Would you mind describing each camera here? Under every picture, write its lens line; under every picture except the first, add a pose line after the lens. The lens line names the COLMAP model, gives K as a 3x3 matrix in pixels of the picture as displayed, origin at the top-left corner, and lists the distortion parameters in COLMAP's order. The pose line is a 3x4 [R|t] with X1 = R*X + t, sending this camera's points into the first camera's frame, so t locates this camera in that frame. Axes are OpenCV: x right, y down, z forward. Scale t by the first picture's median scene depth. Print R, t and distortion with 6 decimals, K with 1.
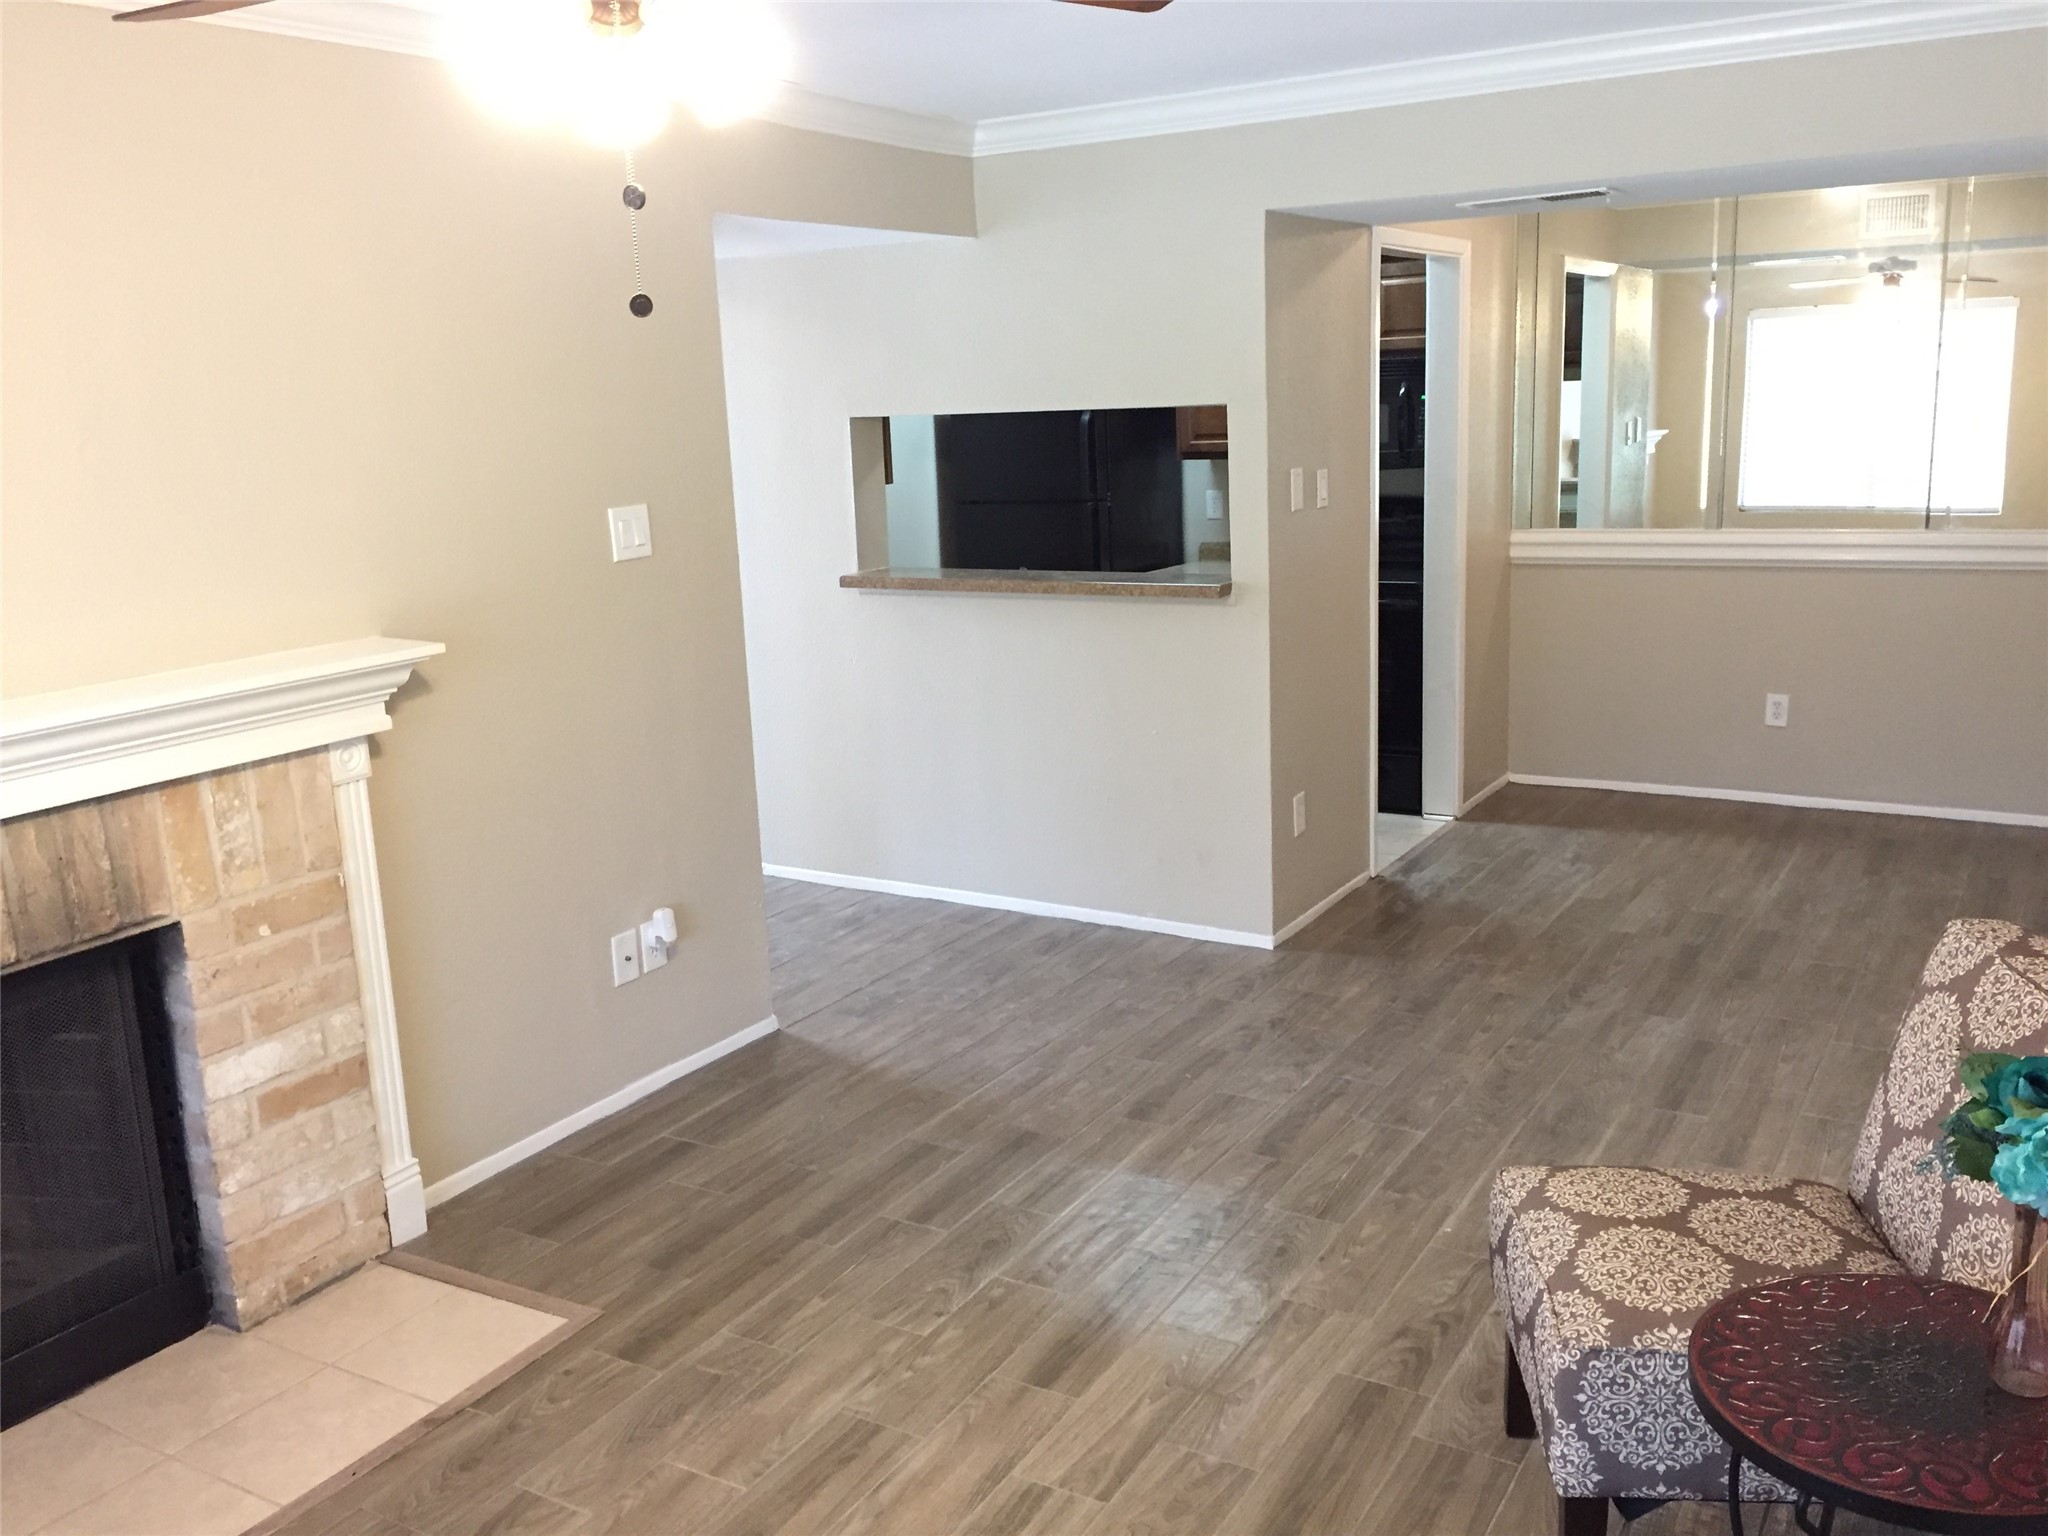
lens RADIAL K [[1769.1, 0, 1038.7], [0, 1769.1, 760.6], [0, 0, 1]] dist [0.056601, -0.049585]
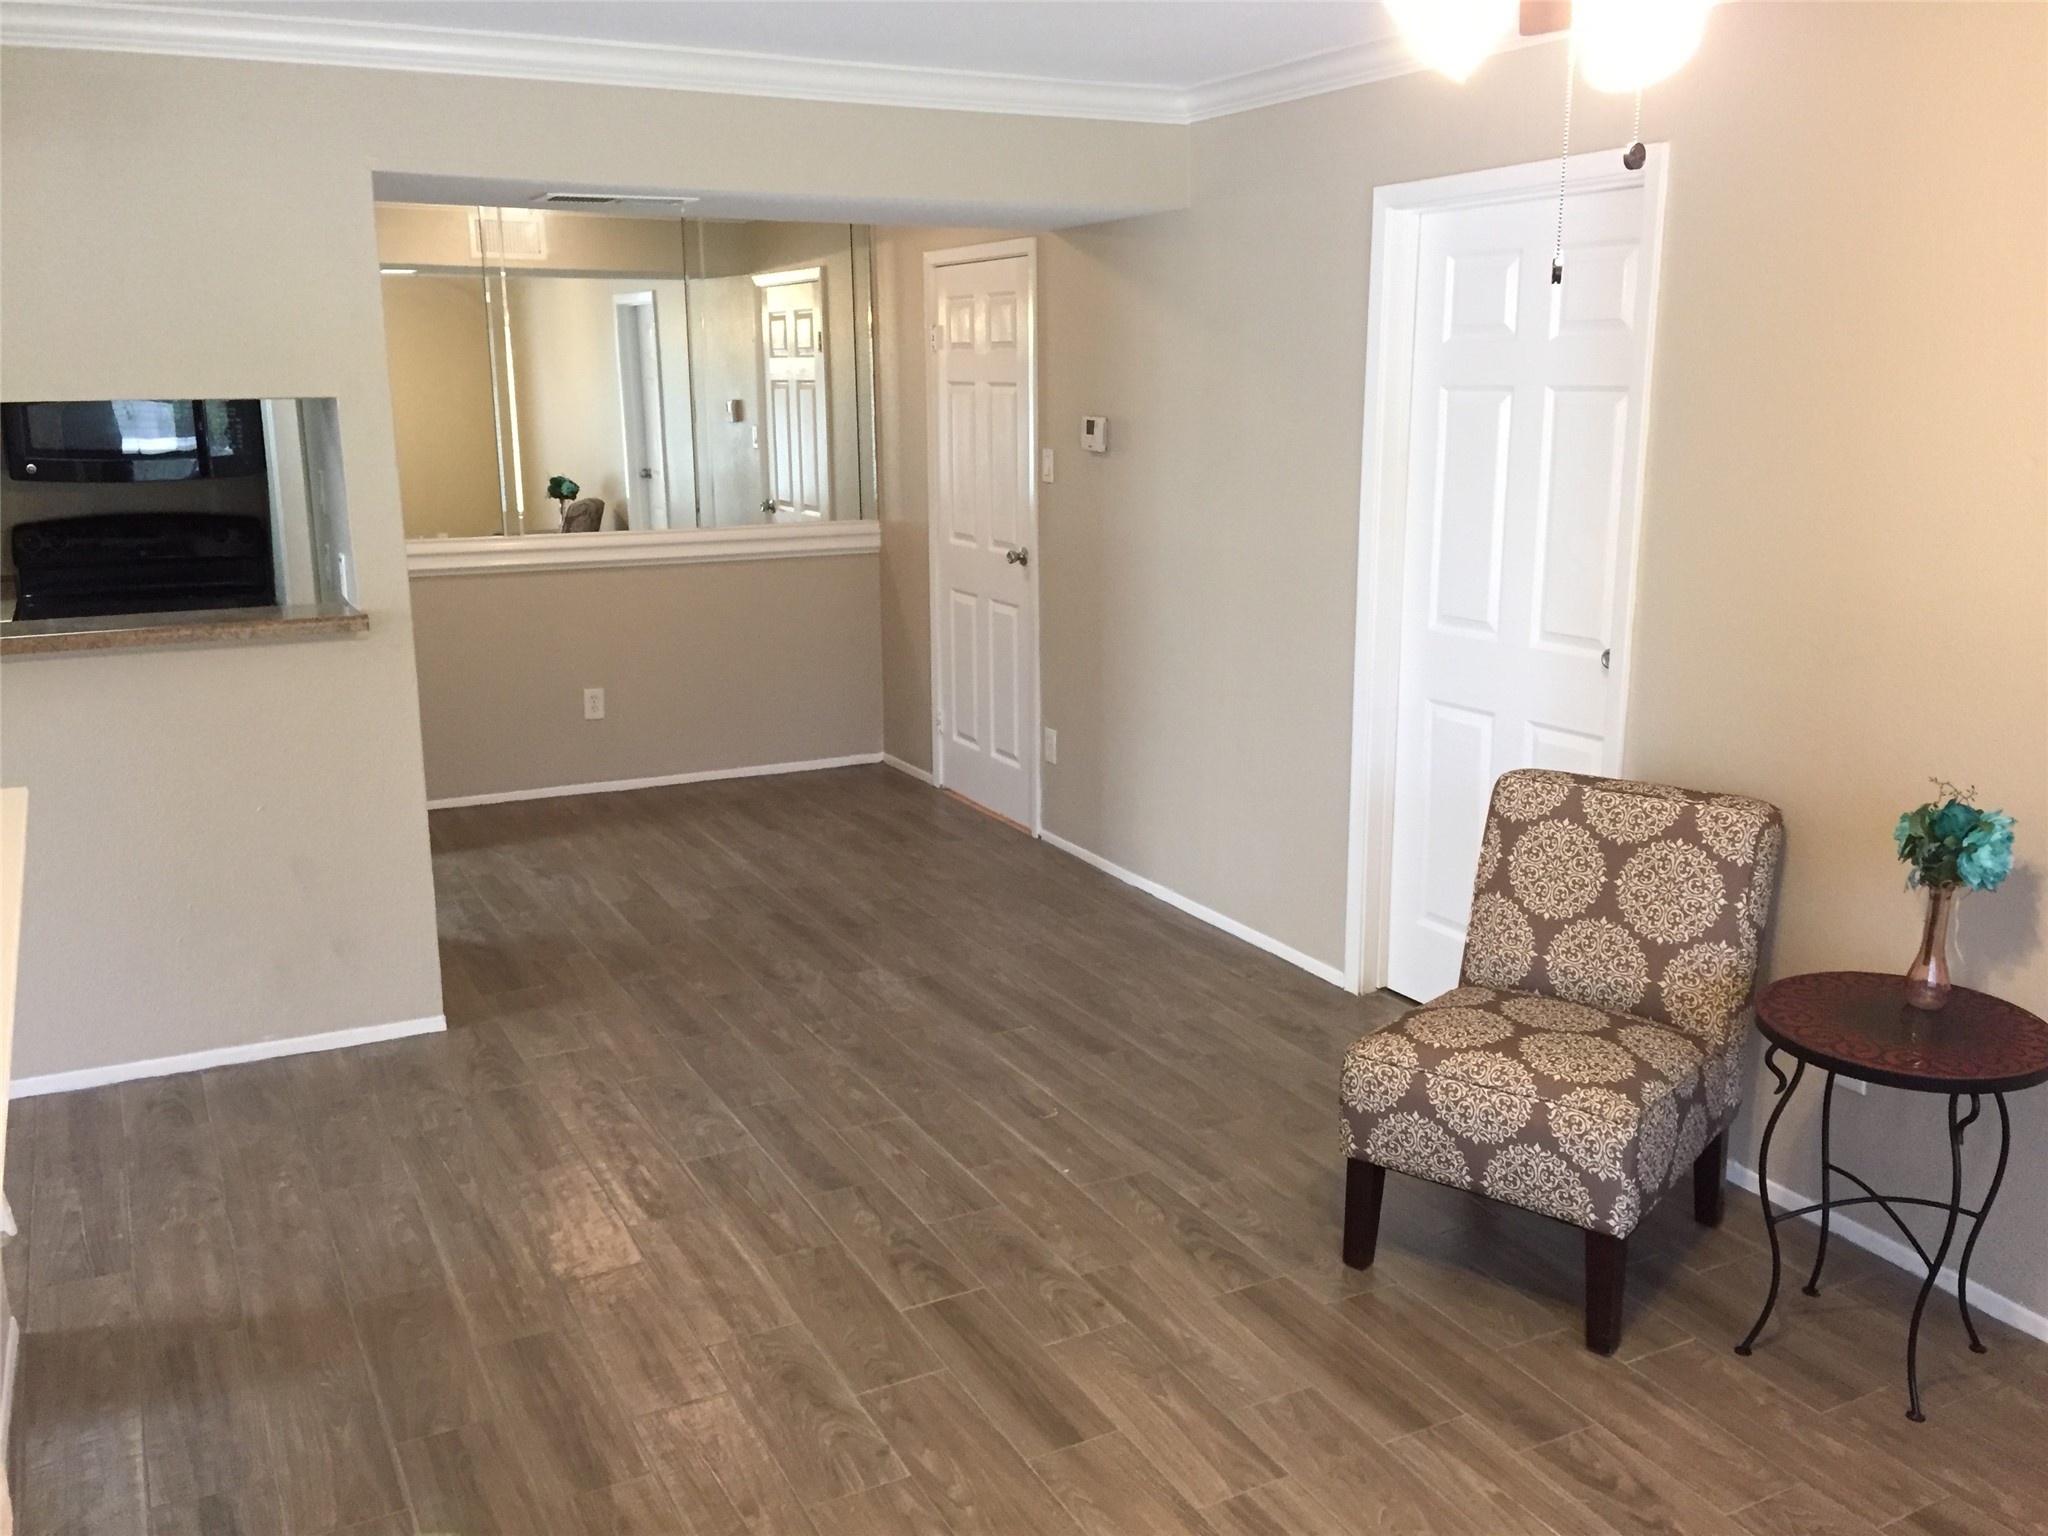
lens RADIAL K [[1769.1, 0, 1041.3], [0, 1769.1, 779.7], [0, 0, 1]] dist [0.056601, -0.049585]
pose [[0.521361, -0.160290, 0.838147, -0.444653], [0.159696, 0.983174, 0.088688, -0.046143], [-0.838260, 0.087611, 0.538186, 0.290125]]
